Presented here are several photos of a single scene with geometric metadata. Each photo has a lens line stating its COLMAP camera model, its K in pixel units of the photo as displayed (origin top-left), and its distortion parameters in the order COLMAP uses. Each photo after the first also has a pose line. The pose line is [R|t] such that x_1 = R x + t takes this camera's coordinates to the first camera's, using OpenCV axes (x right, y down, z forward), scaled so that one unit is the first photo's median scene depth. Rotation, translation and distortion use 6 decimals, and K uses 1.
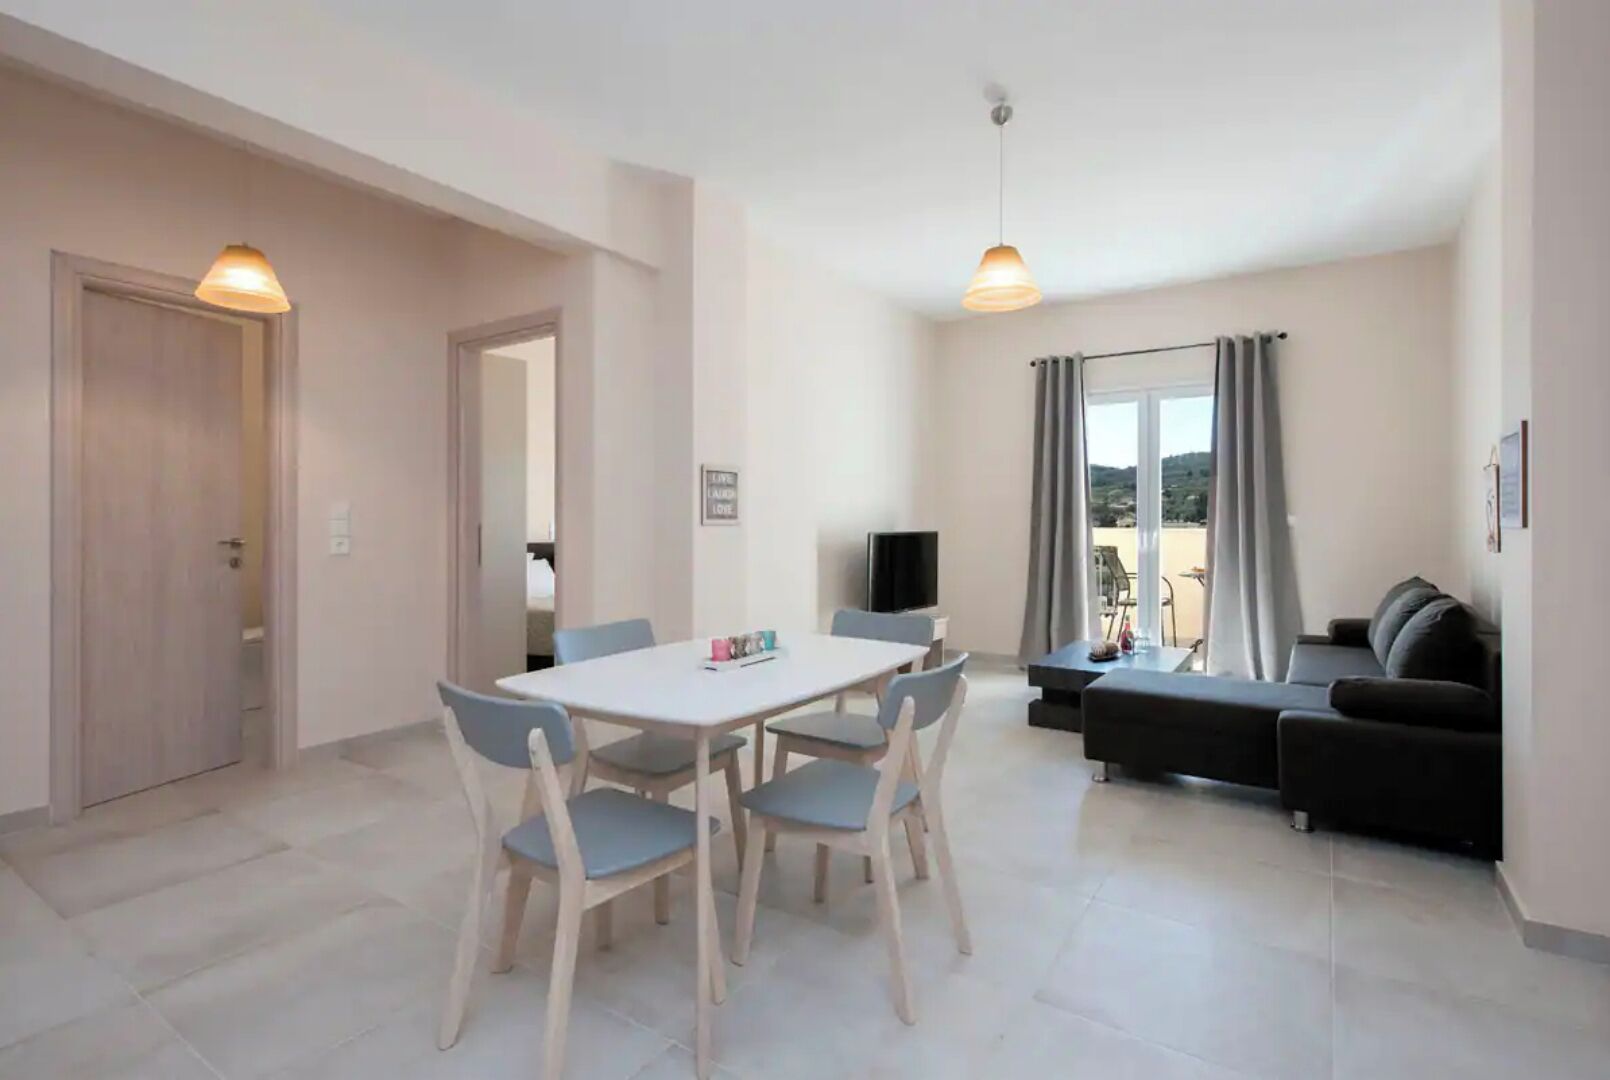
lens RADIAL K [[747.9, 0, 795.2], [0, 747.9, 527.8], [0, 0, 1]] dist [0.004701, 0.000222]
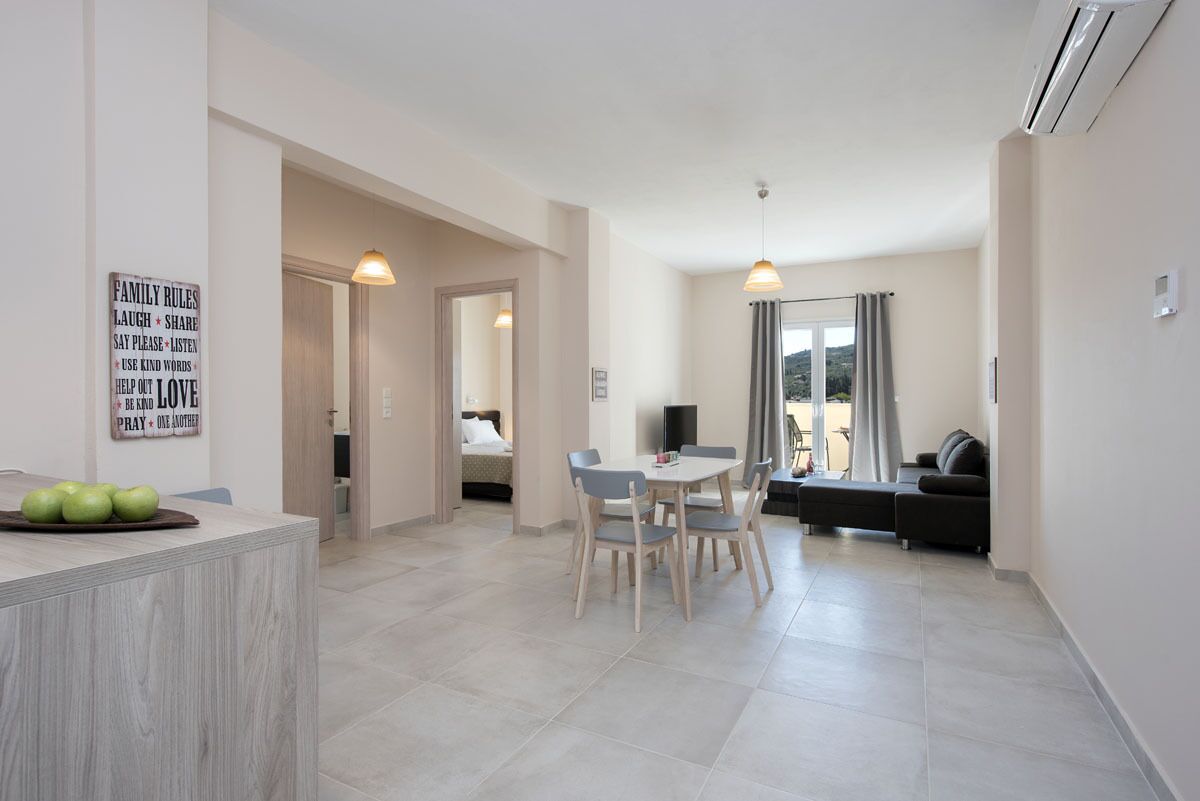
lens RADIAL K [[557.4, 0, 607.4], [0, 557.4, 400.6], [0, 0, 1]] dist [0.004701, 0.000222]
pose [[0.993401, 0.001433, 0.114685, -0.238695], [-0.000986, 0.999992, -0.003957, 0.000014], [-0.114689, 0.003817, 0.993394, -0.326964]]
